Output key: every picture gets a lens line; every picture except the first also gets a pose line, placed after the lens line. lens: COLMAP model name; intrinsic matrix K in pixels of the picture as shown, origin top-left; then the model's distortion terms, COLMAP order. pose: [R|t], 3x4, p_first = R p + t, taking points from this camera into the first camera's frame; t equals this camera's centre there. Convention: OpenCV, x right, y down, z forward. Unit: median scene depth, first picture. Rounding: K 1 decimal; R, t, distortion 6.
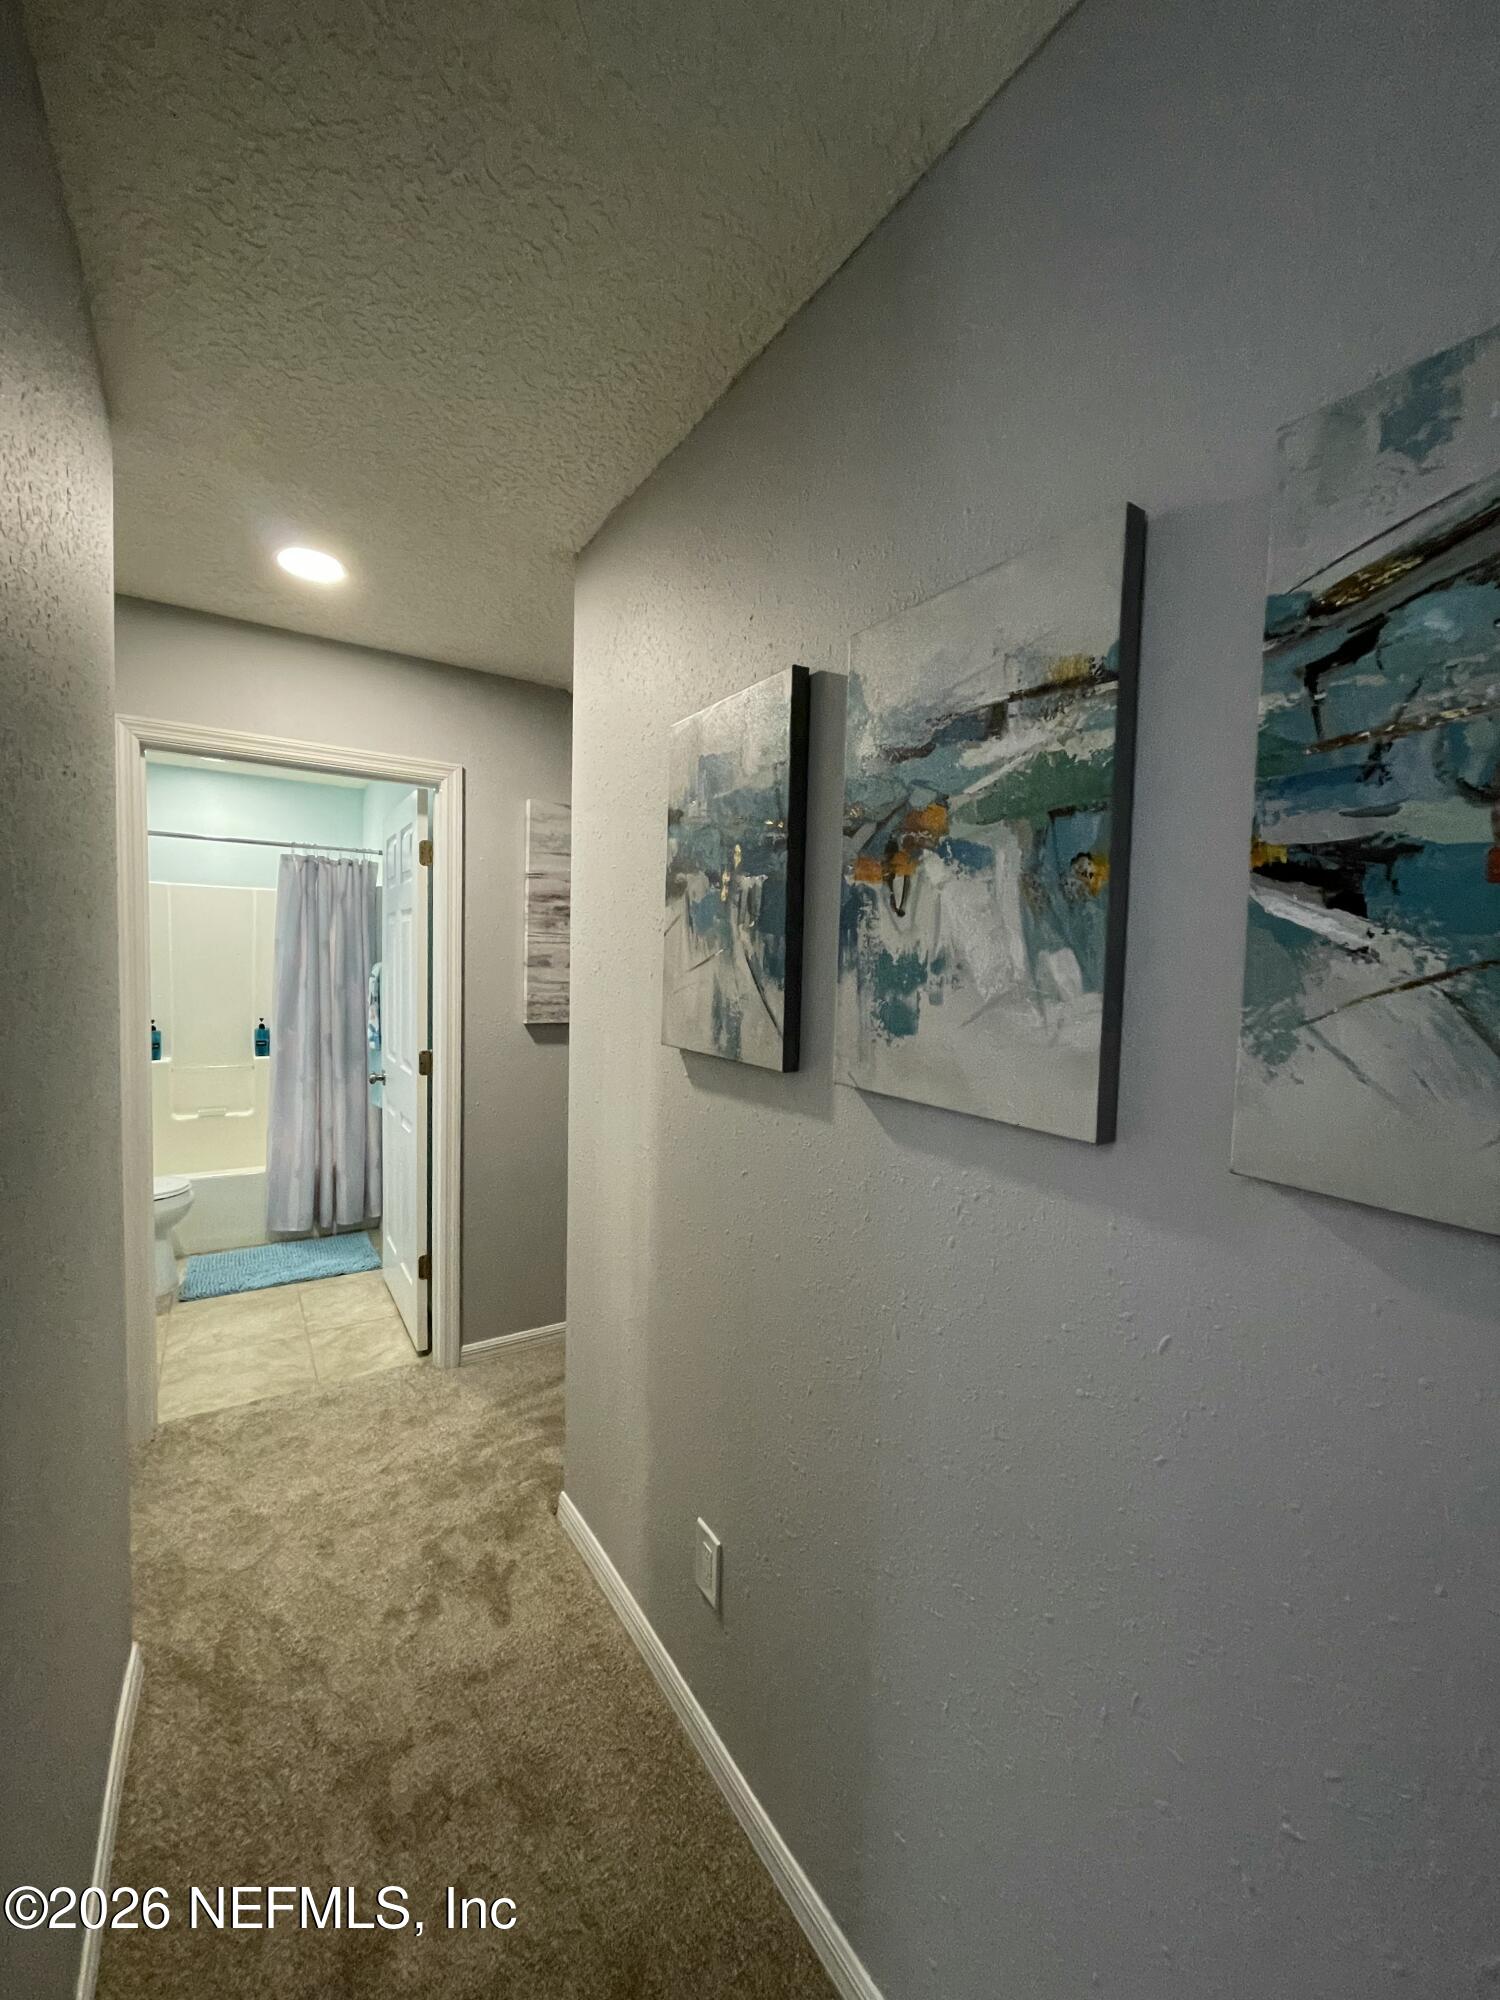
lens RADIAL K [[794.1, 0, 750.0], [0, 794.1, 1000.0], [0, 0, 1]] dist [-0.001119, -0.000680]
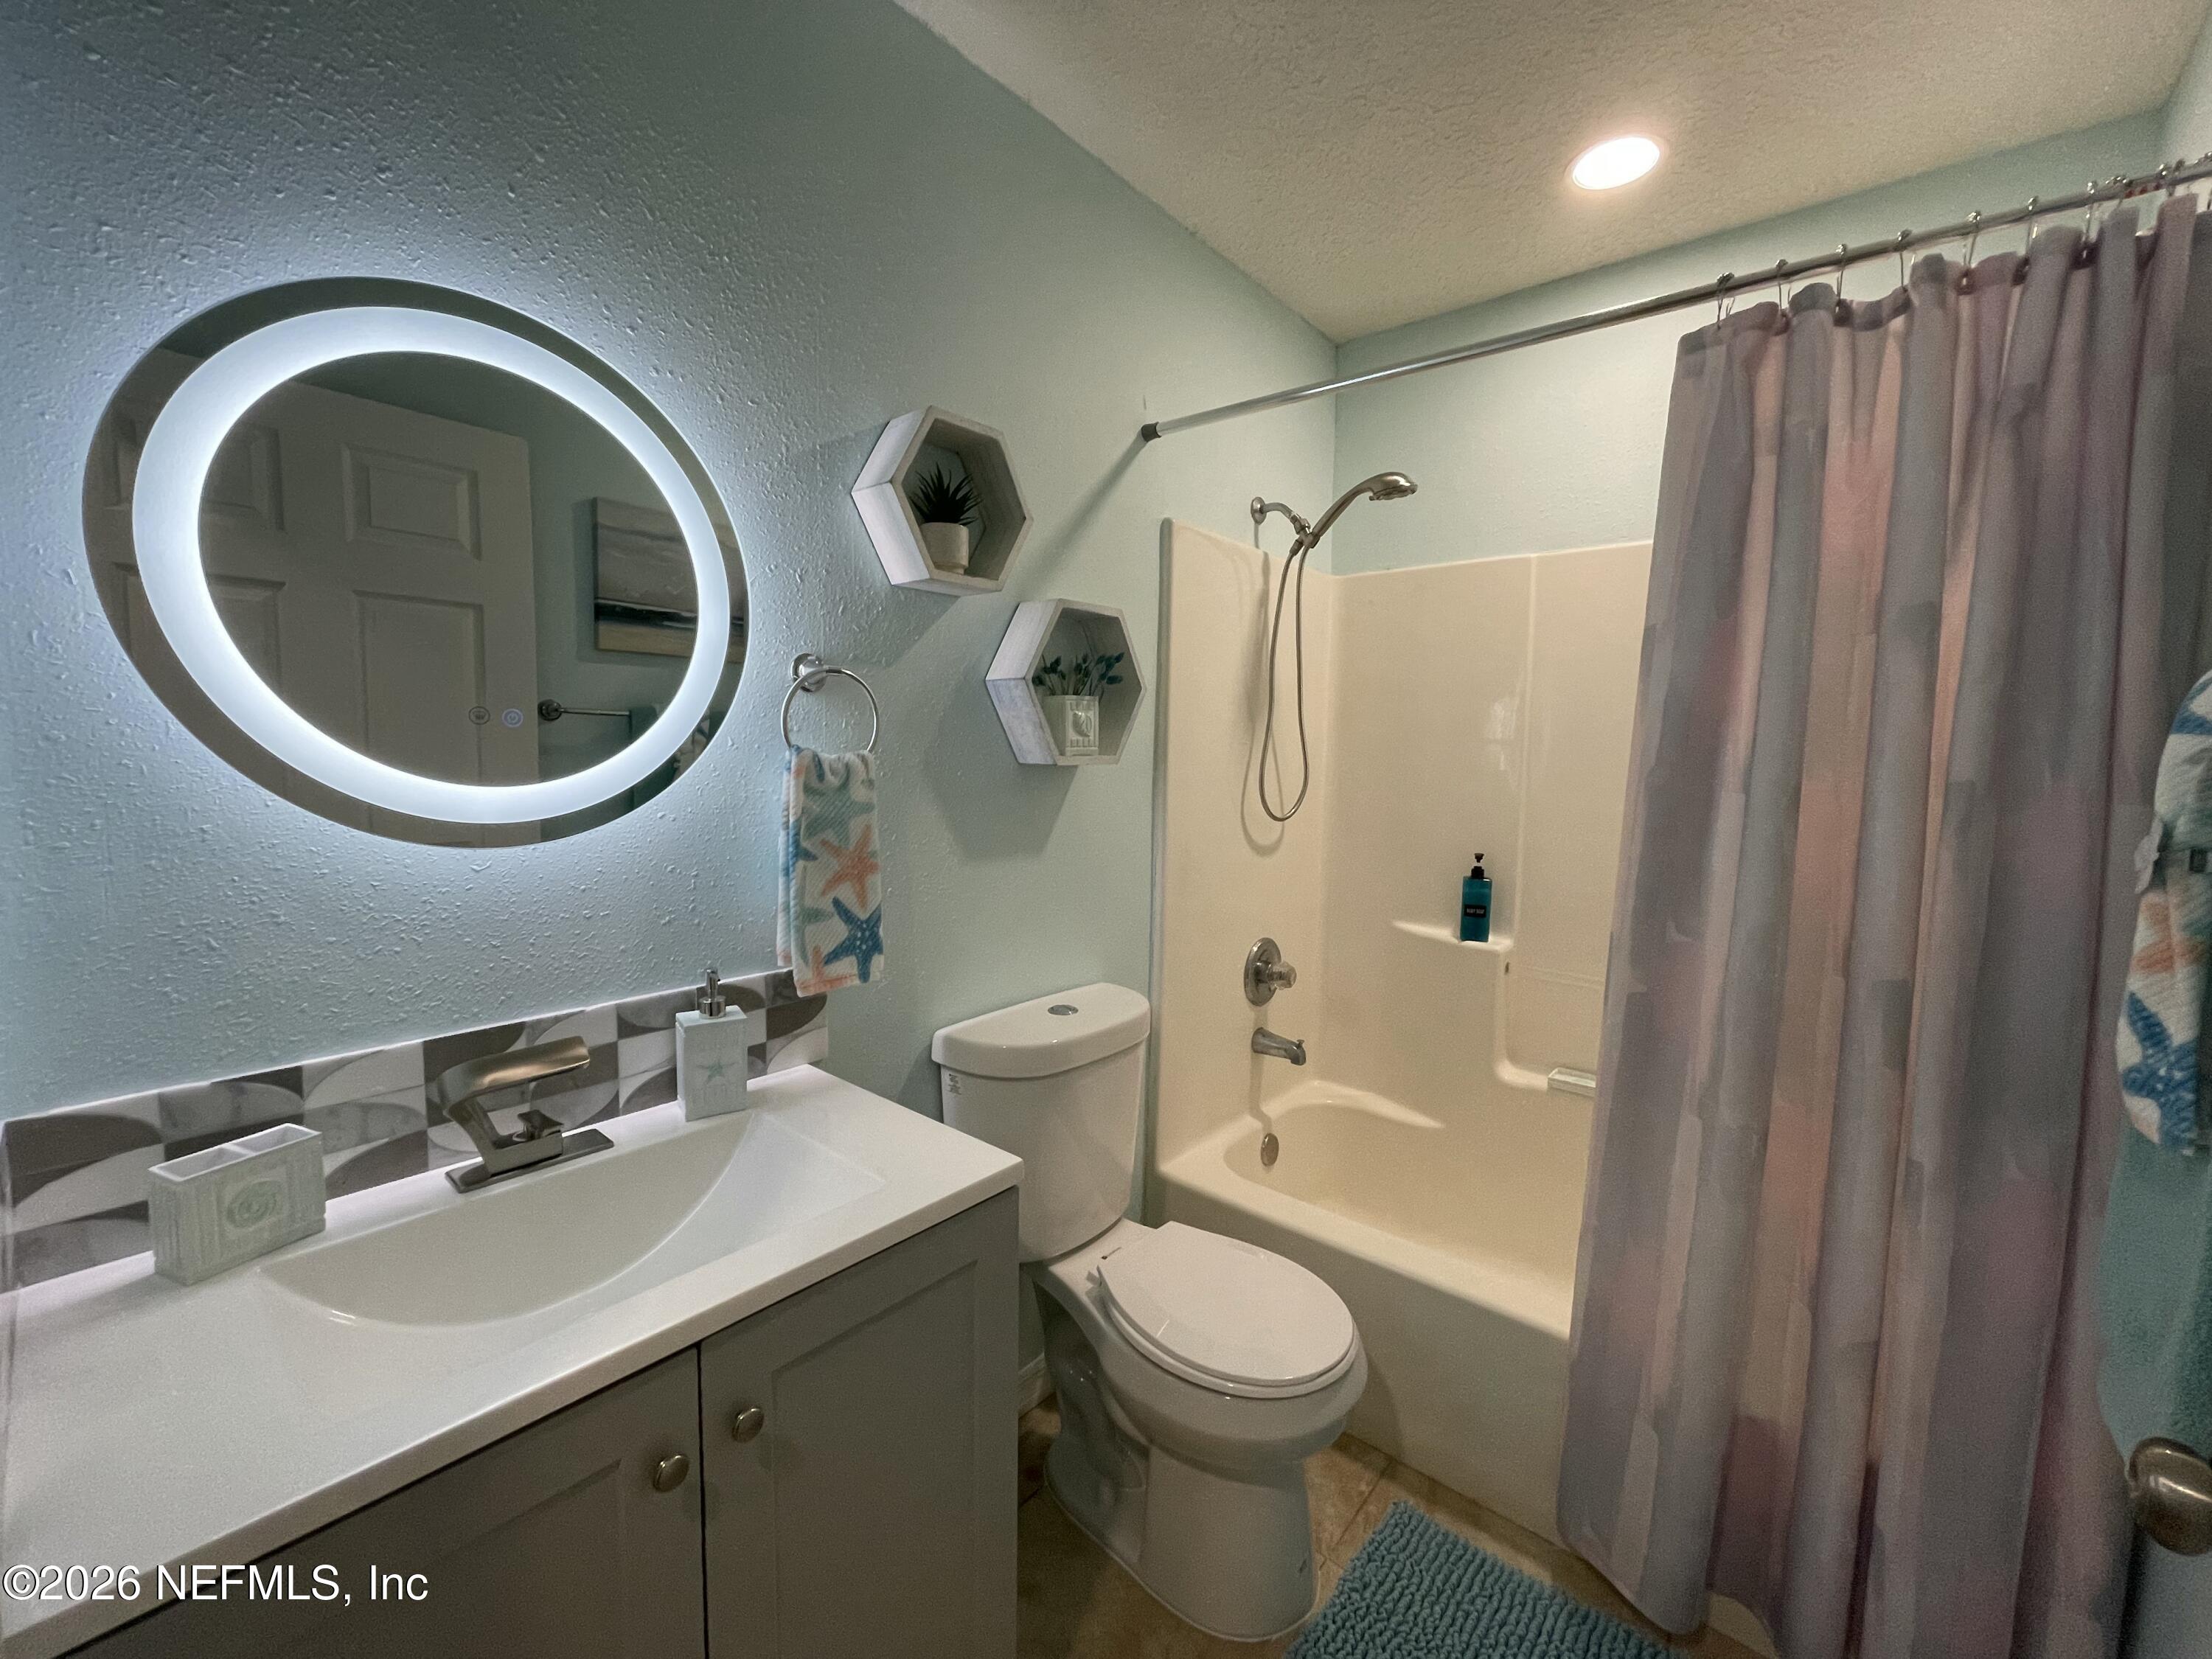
lens RADIAL K [[878.3, 0, 1106.0], [0, 878.3, 829.5], [0, 0, 1]] dist [-0.001119, -0.000680]
pose [[0.287563, 0.070102, -0.955193, -0.334262], [-0.048159, 0.997115, 0.058680, -0.010582], [0.956550, 0.029127, 0.290109, 0.666943]]
